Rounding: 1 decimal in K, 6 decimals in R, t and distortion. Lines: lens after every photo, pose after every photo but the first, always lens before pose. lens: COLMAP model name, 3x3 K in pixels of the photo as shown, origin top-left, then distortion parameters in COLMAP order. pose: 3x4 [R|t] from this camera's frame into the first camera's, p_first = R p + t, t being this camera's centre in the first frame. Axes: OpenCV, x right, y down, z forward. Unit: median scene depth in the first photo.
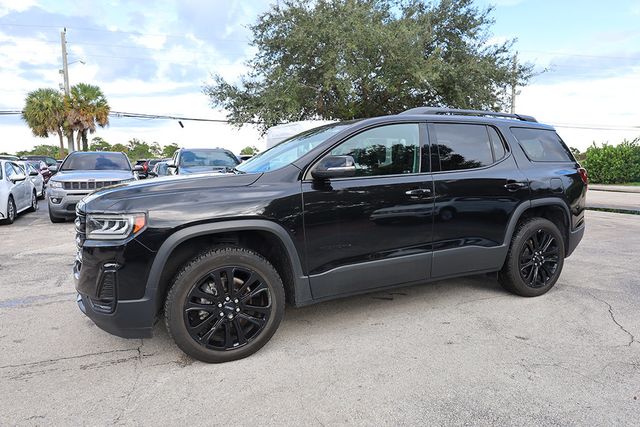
lens RADIAL K [[399.2, 0, 323.0], [0, 399.2, 211.3], [0, 0, 1]] dist [0.002540, -0.004368]
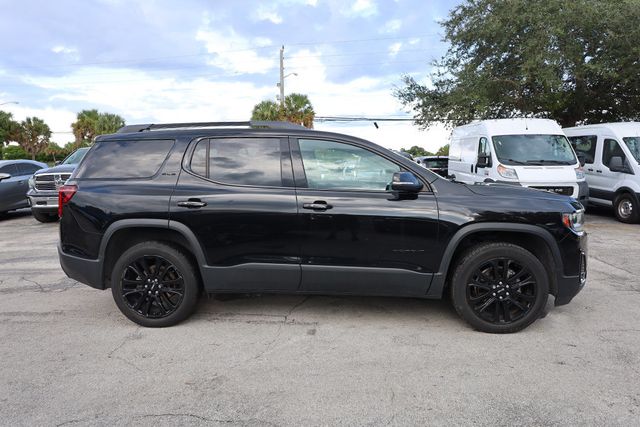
lens RADIAL K [[422.2, 0, 318.0], [0, 422.2, 212.9], [0, 0, 1]] dist [-0.001523, 0.000933]
pose [[0.885068, 0.047378, -0.463045, 0.074241], [-0.047566, 0.998804, 0.011278, -0.004984], [0.463025, 0.012043, 0.886263, -0.053563]]
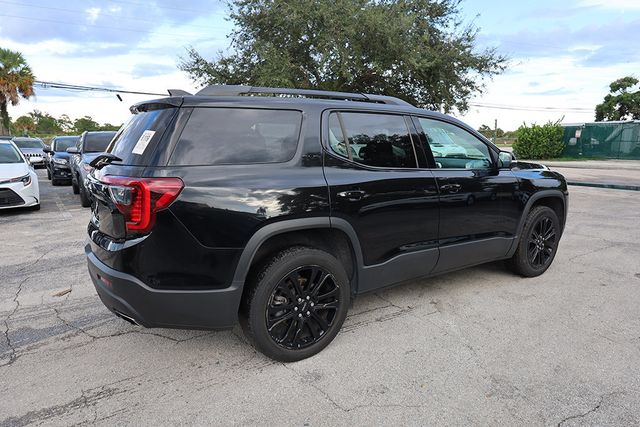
lens RADIAL K [[399.2, 0, 321.9], [0, 399.2, 209.7], [0, 0, 1]] dist [0.002540, -0.004368]
pose [[0.982705, -0.029393, 0.182833, -0.258550], [0.018966, 0.998106, 0.058518, -0.008770], [-0.184207, -0.054038, 0.981401, -0.049368]]
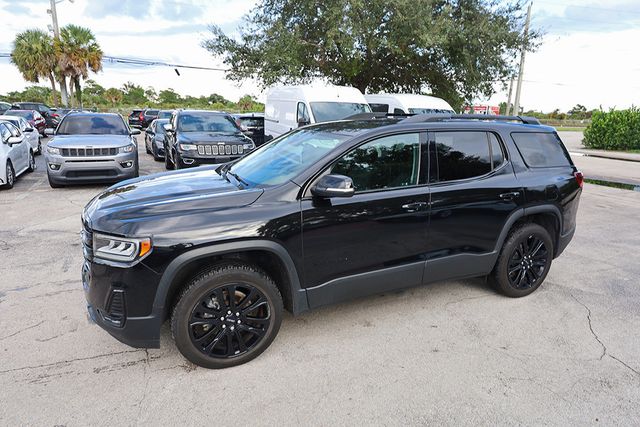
lens RADIAL K [[399.2, 0, 322.9], [0, 399.2, 215.0], [0, 0, 1]] dist [0.002540, -0.004368]
pose [[0.999613, 0.027177, 0.005961, -0.000752], [-0.027726, 0.990888, 0.131803, -0.048884], [-0.002325, -0.131917, 0.991258, -0.005633]]
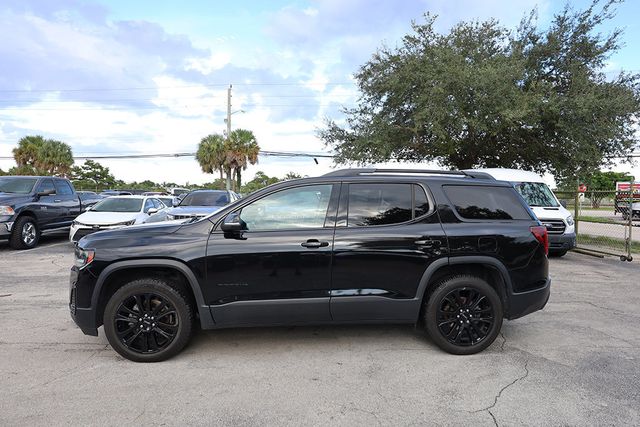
lens RADIAL K [[399.2, 0, 325.4], [0, 399.2, 212.8], [0, 0, 1]] dist [0.002540, -0.004368]
pose [[0.936349, 0.029540, -0.349825, 0.214521], [-0.055905, 0.996285, -0.065509, -0.021025], [0.346590, 0.080896, 0.934522, -0.028095]]
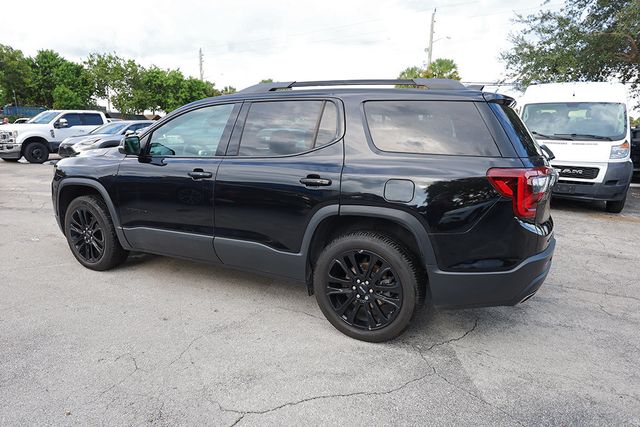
lens RADIAL K [[399.2, 0, 324.7], [0, 399.2, 215.4], [0, 0, 1]] dist [0.002540, -0.004368]
pose [[0.623342, 0.179625, -0.761038, 0.391305], [-0.113276, 0.983735, 0.139407, -0.039418], [0.773701, -0.000691, 0.633551, 0.193264]]
